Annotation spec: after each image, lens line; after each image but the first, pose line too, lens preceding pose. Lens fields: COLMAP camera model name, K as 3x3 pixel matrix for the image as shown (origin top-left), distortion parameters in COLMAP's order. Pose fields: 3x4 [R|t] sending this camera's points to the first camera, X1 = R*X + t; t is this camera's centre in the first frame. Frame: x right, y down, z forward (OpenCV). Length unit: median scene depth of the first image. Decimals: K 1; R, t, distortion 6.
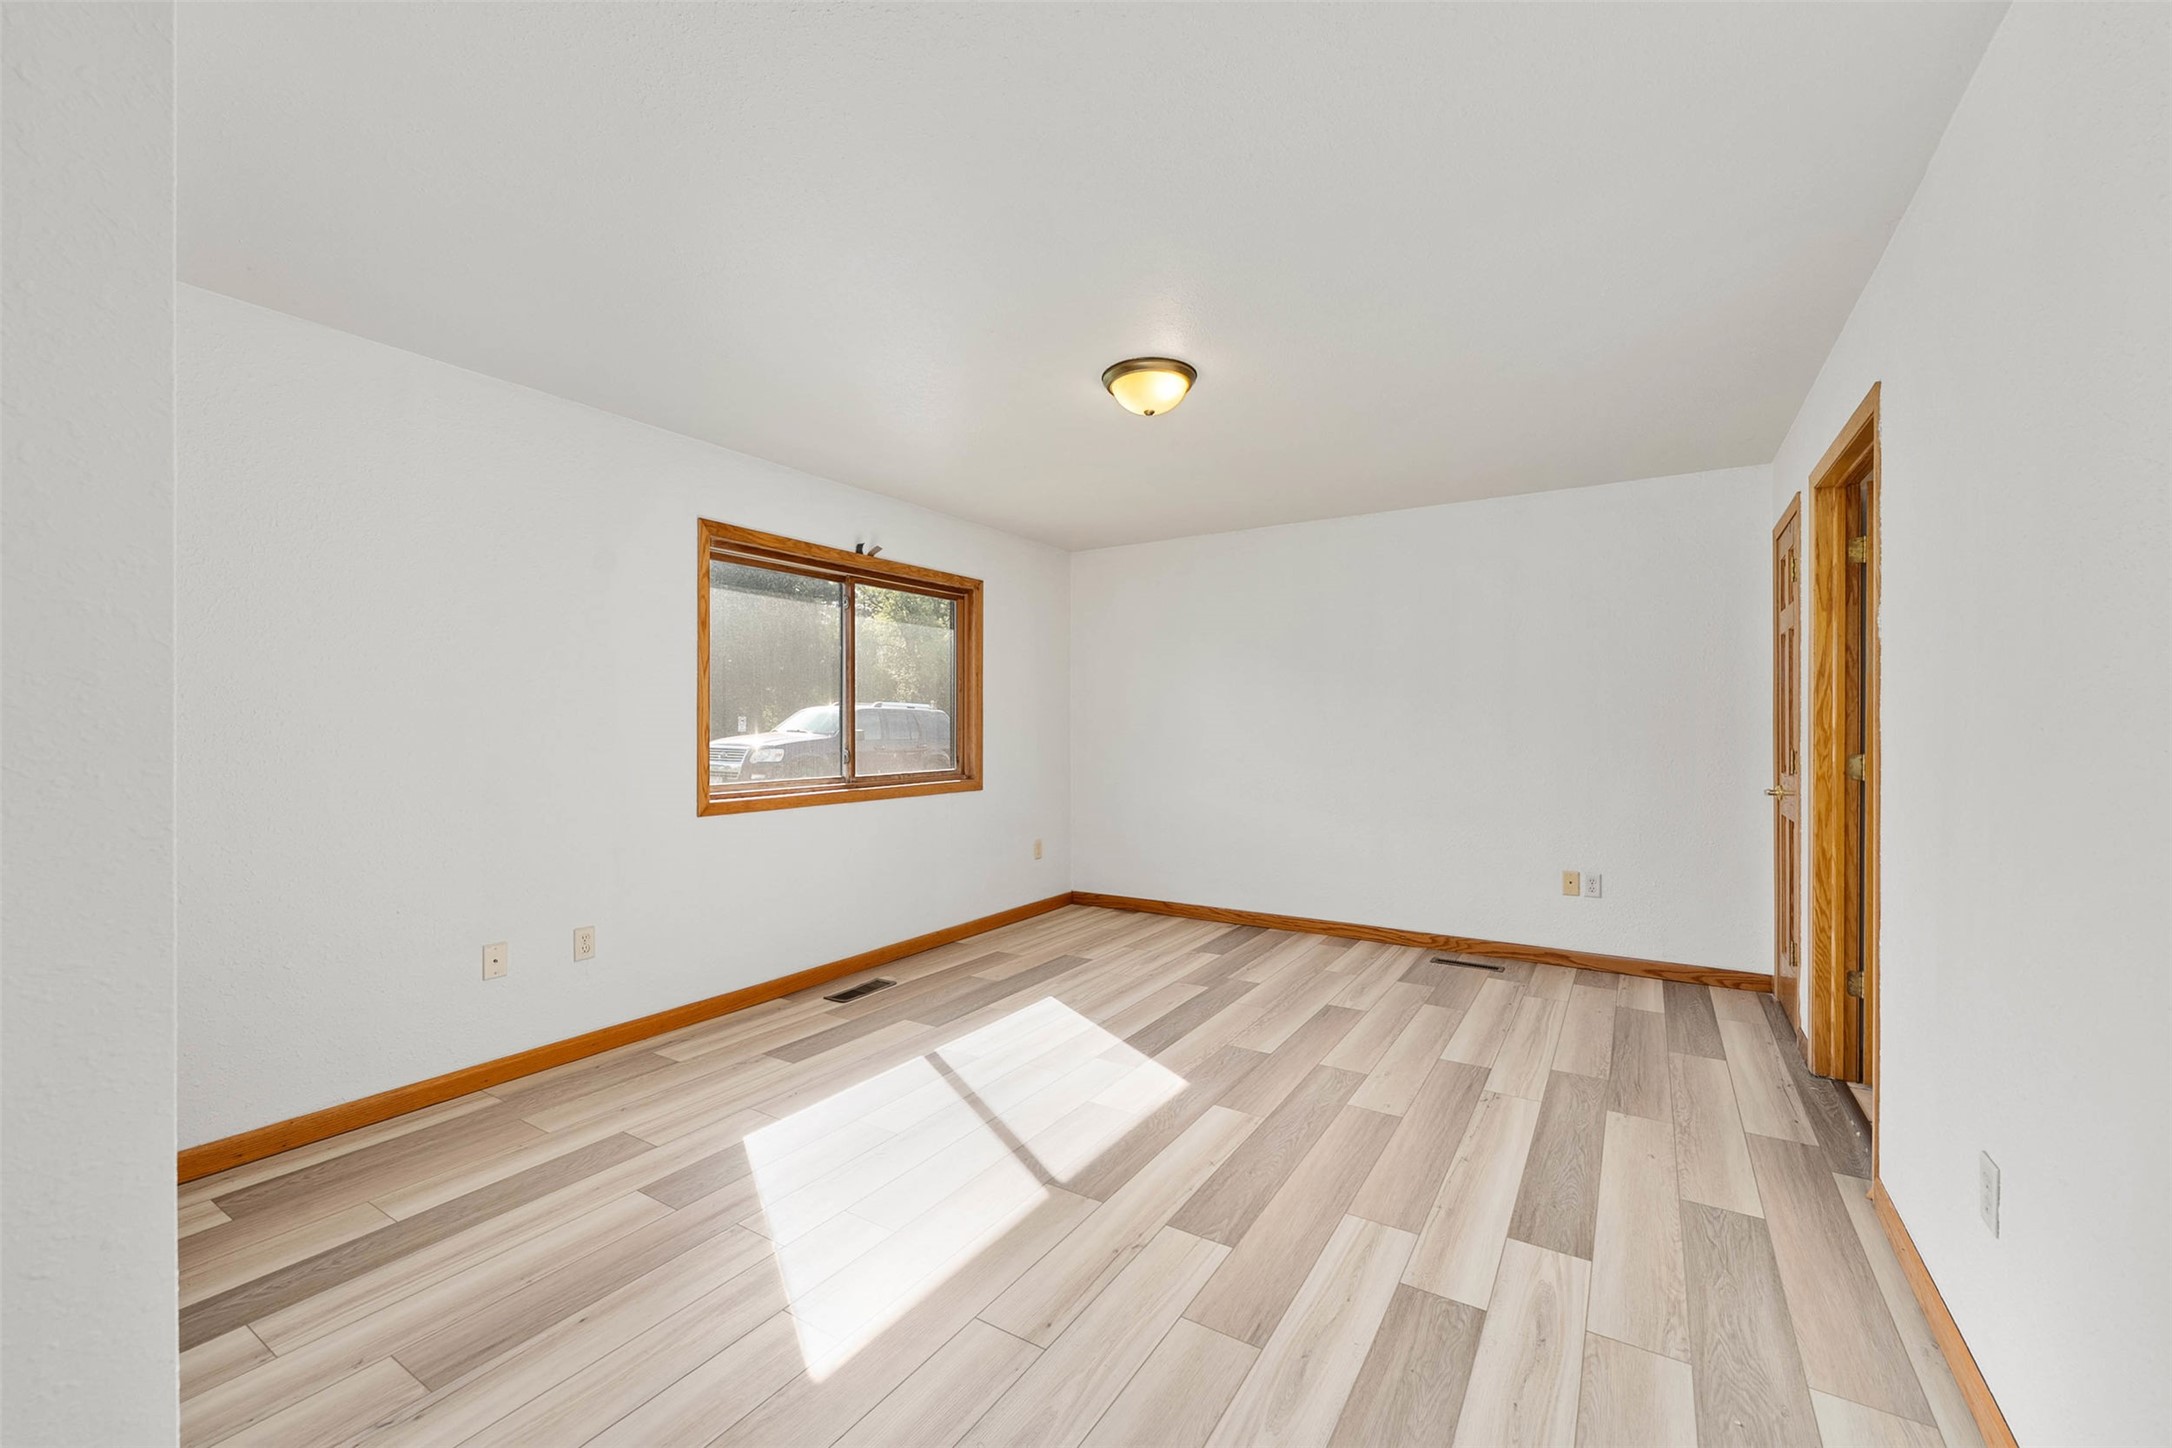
lens RADIAL K [[879.7, 0, 1078.6], [0, 879.7, 728.2], [0, 0, 1]] dist [-0.008264, -0.000085]
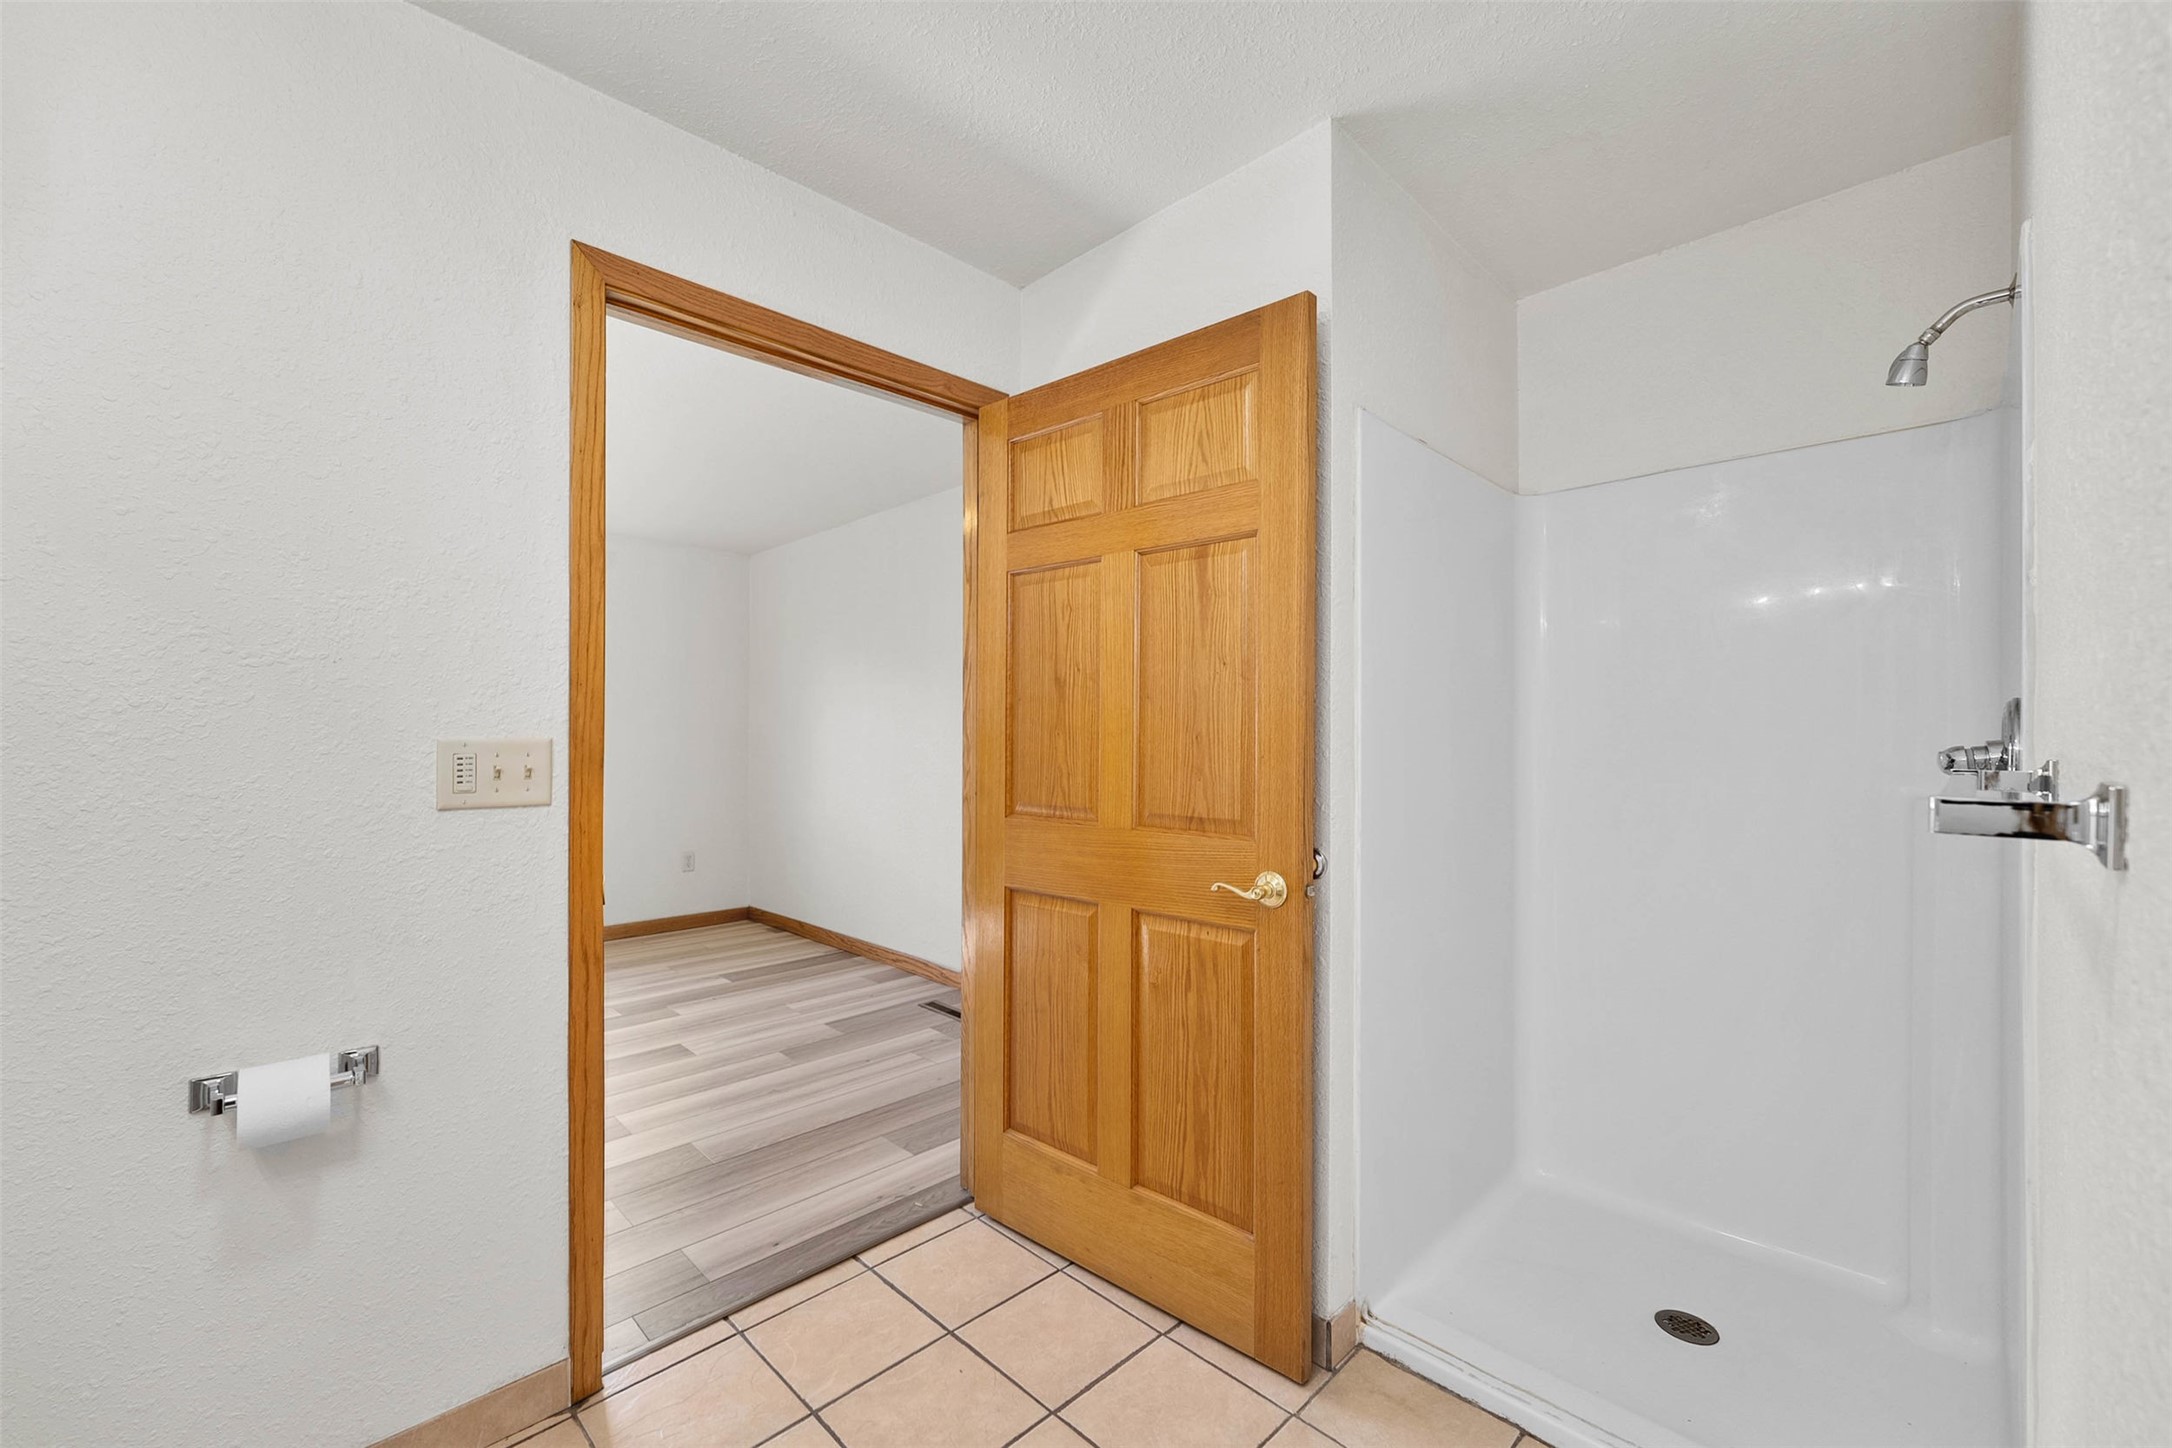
lens RADIAL K [[879.7, 0, 1078.6], [0, 879.7, 728.2], [0, 0, 1]] dist [-0.008264, -0.000085]
pose [[0.973959, -0.004379, -0.226684, 0.935324], [0.001104, 0.999893, -0.014572, 0.005408], [0.226723, 0.013943, 0.973859, 0.224273]]
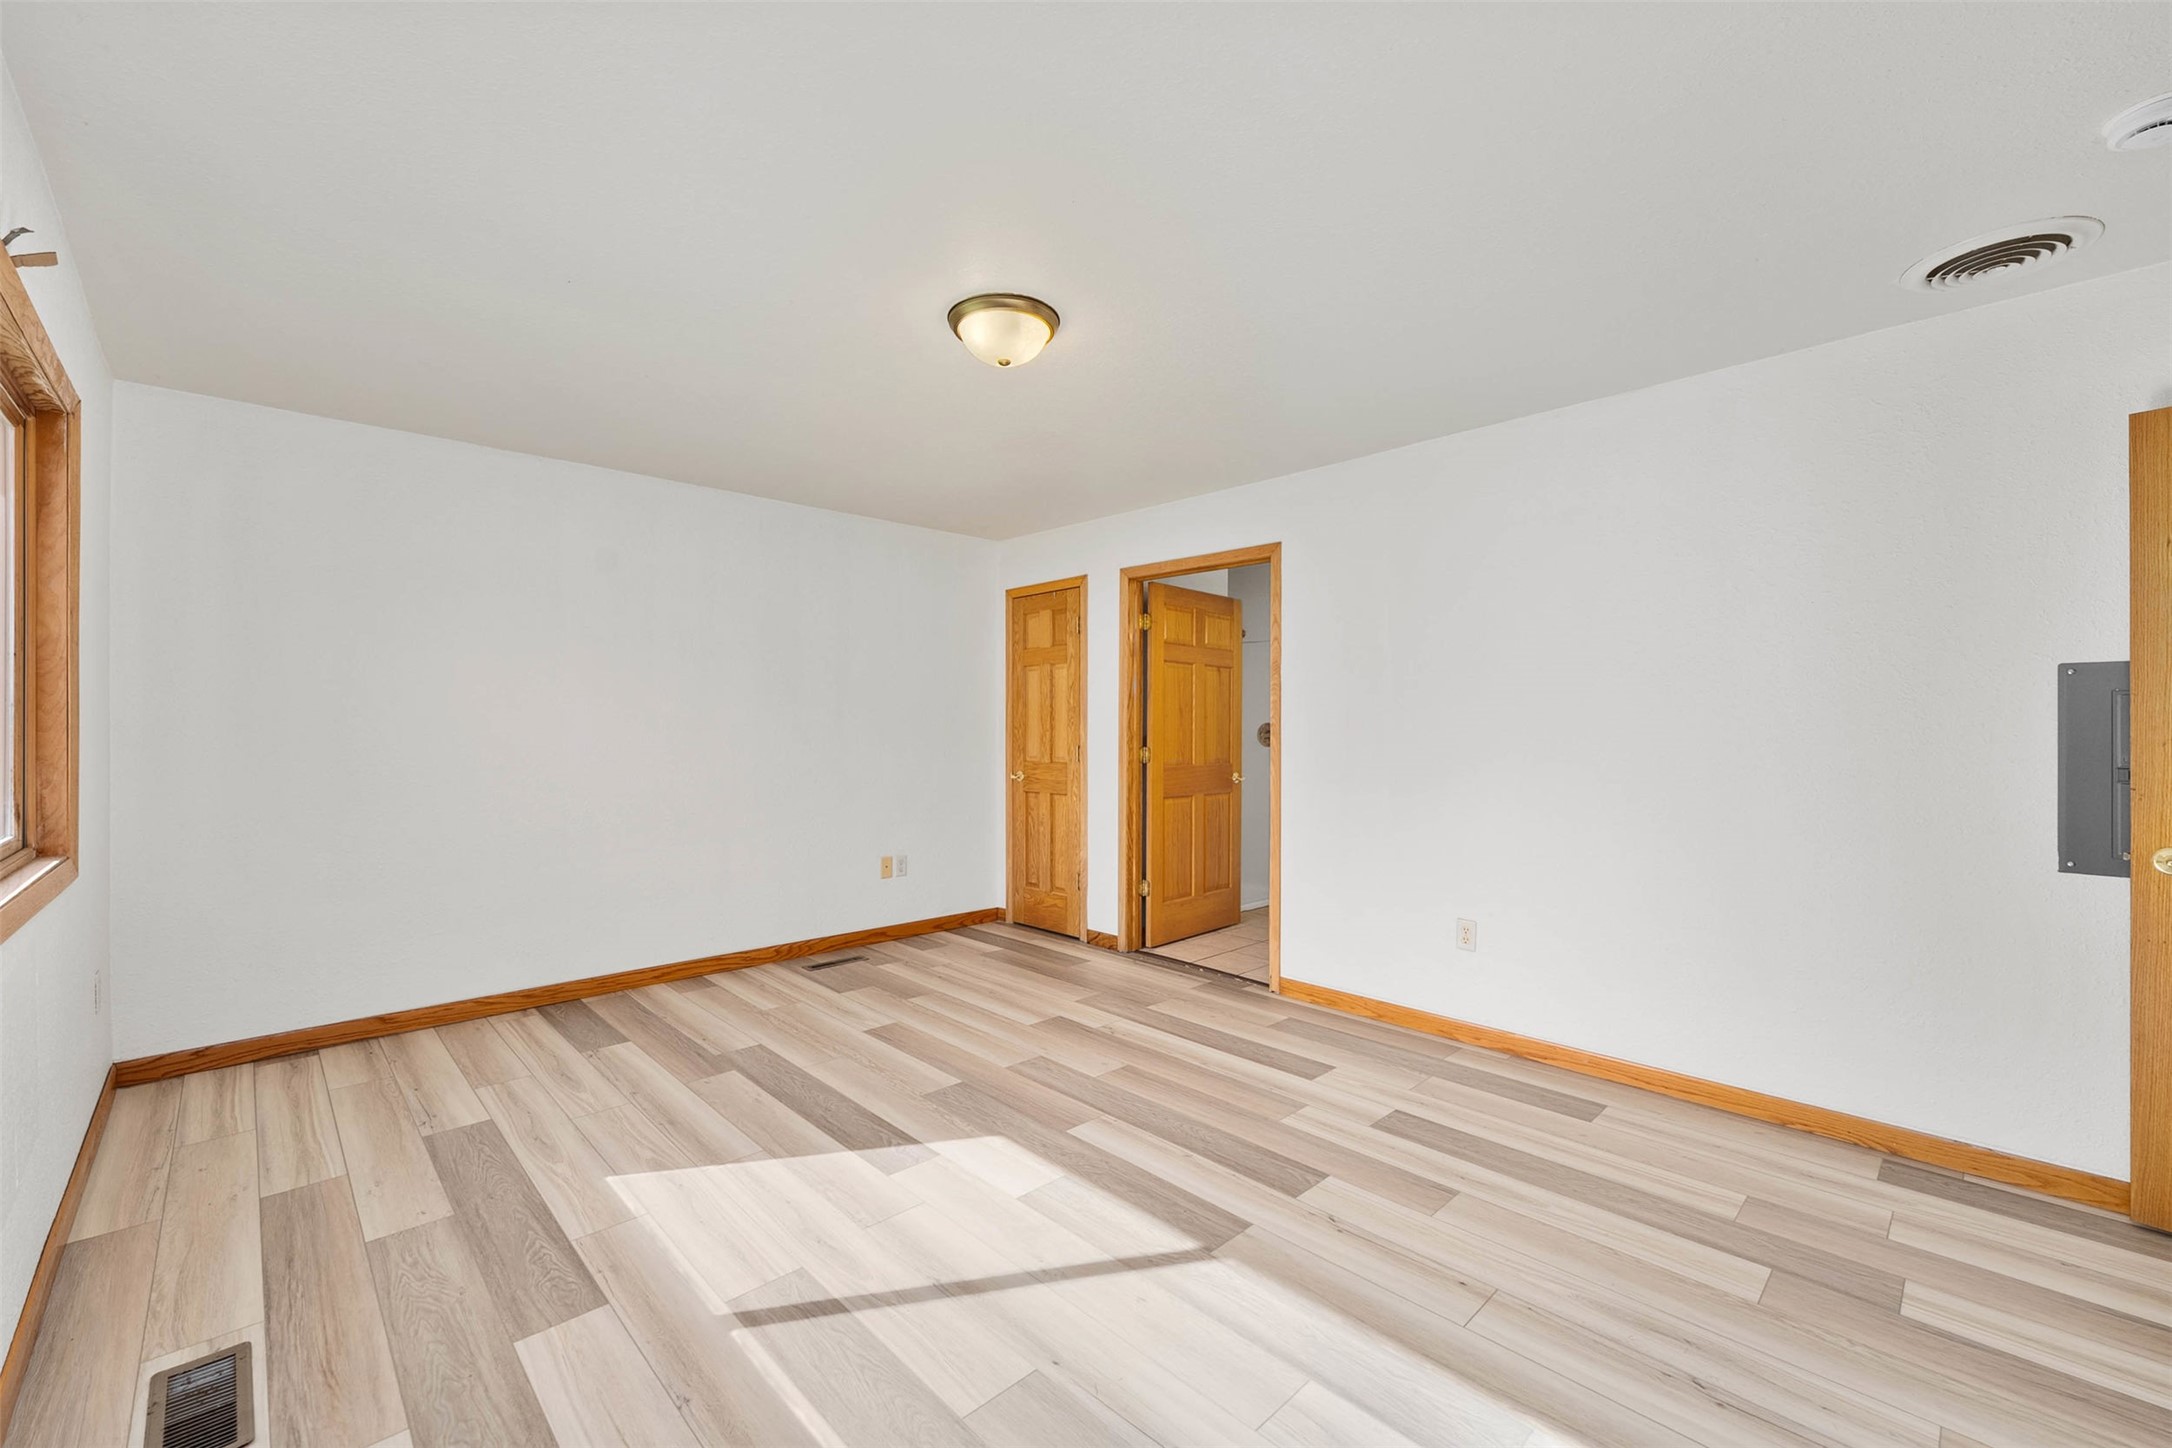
lens RADIAL K [[879.7, 0, 1078.6], [0, 879.7, 728.2], [0, 0, 1]] dist [-0.008264, -0.000085]
pose [[0.240612, -0.000520, 0.970621, -0.587861], [0.002074, 0.999998, 0.000021, -0.003474], [-0.970619, 0.002008, 0.240613, 0.587921]]
